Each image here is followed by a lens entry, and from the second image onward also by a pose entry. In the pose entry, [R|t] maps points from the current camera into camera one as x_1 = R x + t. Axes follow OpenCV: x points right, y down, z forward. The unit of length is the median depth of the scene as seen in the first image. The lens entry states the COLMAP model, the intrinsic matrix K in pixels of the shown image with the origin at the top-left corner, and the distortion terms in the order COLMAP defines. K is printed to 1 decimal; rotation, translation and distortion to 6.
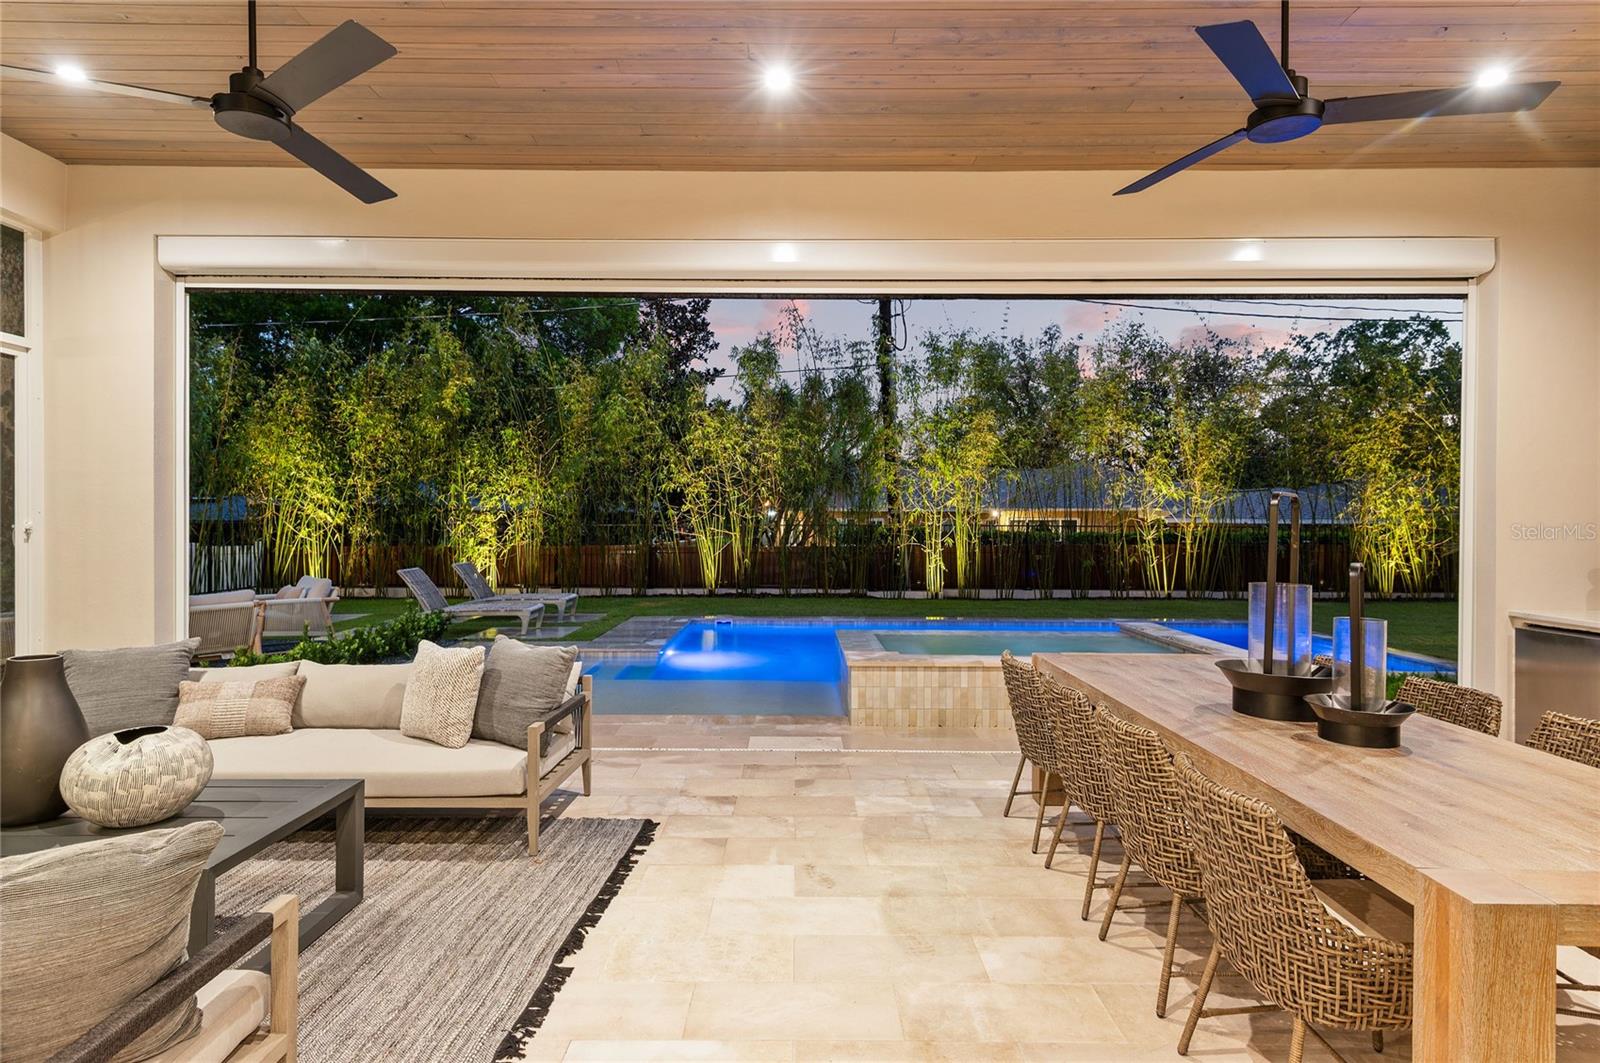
lens RADIAL K [[860.8, 0, 806.2], [0, 860.8, 521.5], [0, 0, 1]] dist [0.014551, -0.000815]
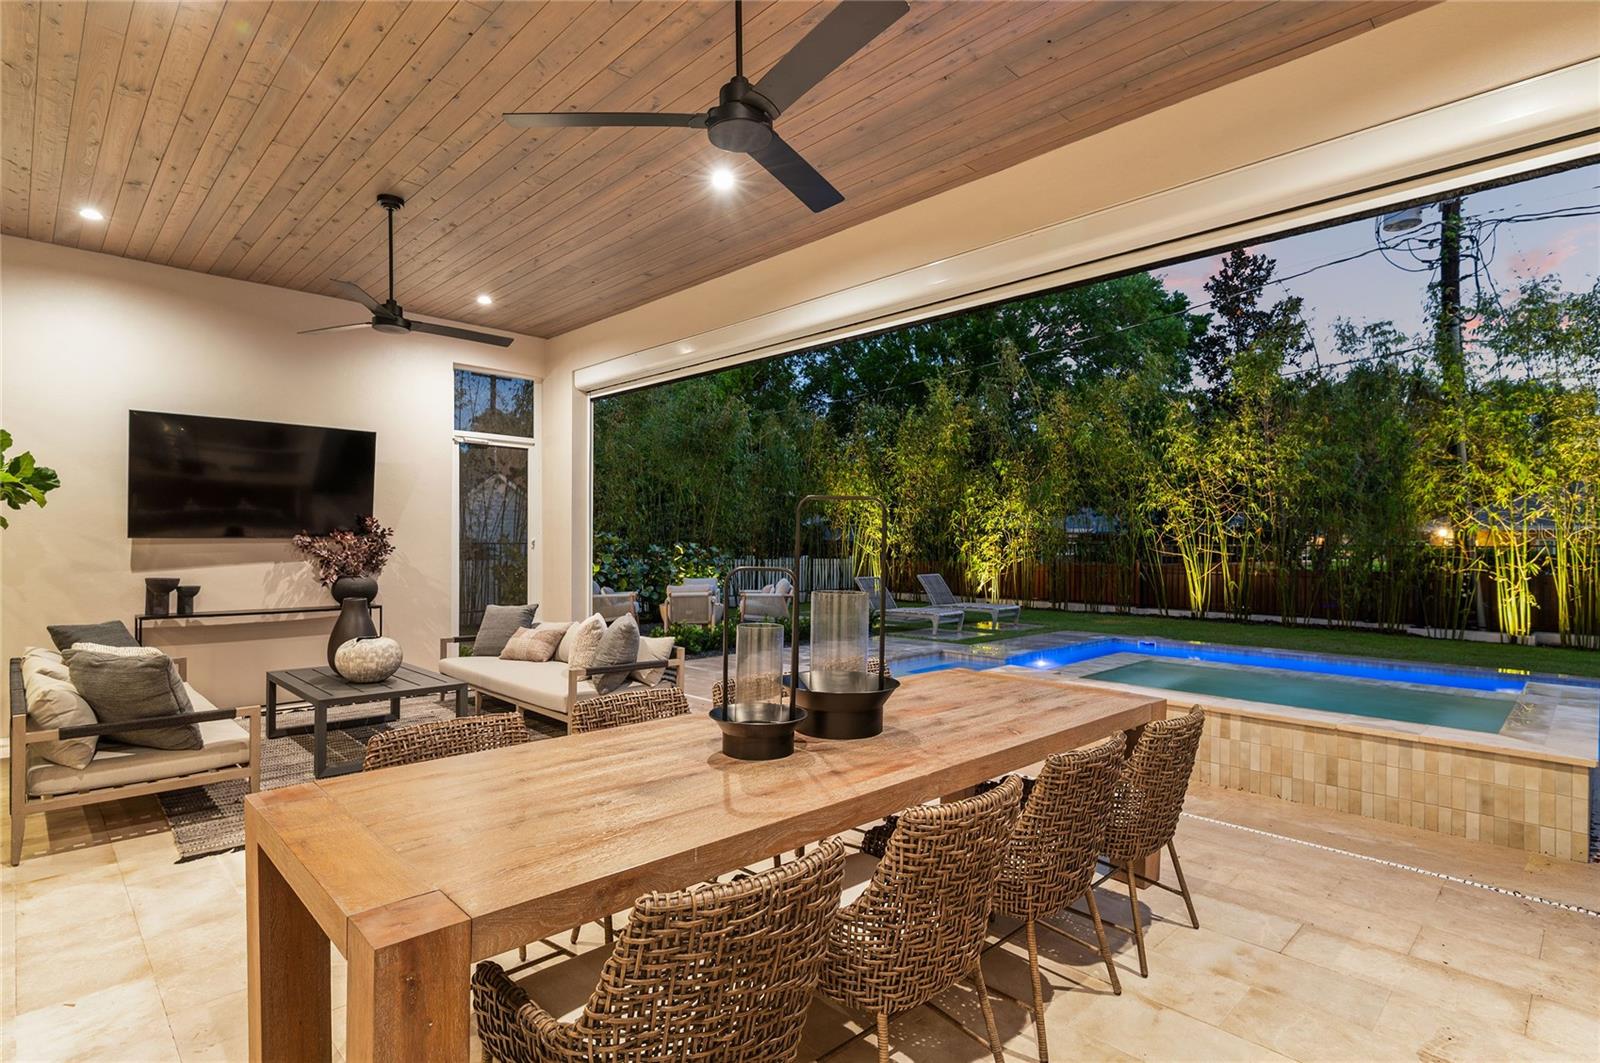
lens RADIAL K [[791.8, 0, 799.3], [0, 791.8, 538.5], [0, 0, 1]] dist [0.015149, -0.000385]
pose [[0.702490, -0.003186, -0.711687, 0.211022], [-0.001440, 0.999982, -0.005898, 0.003147], [0.711692, 0.005168, 0.702472, 0.067957]]
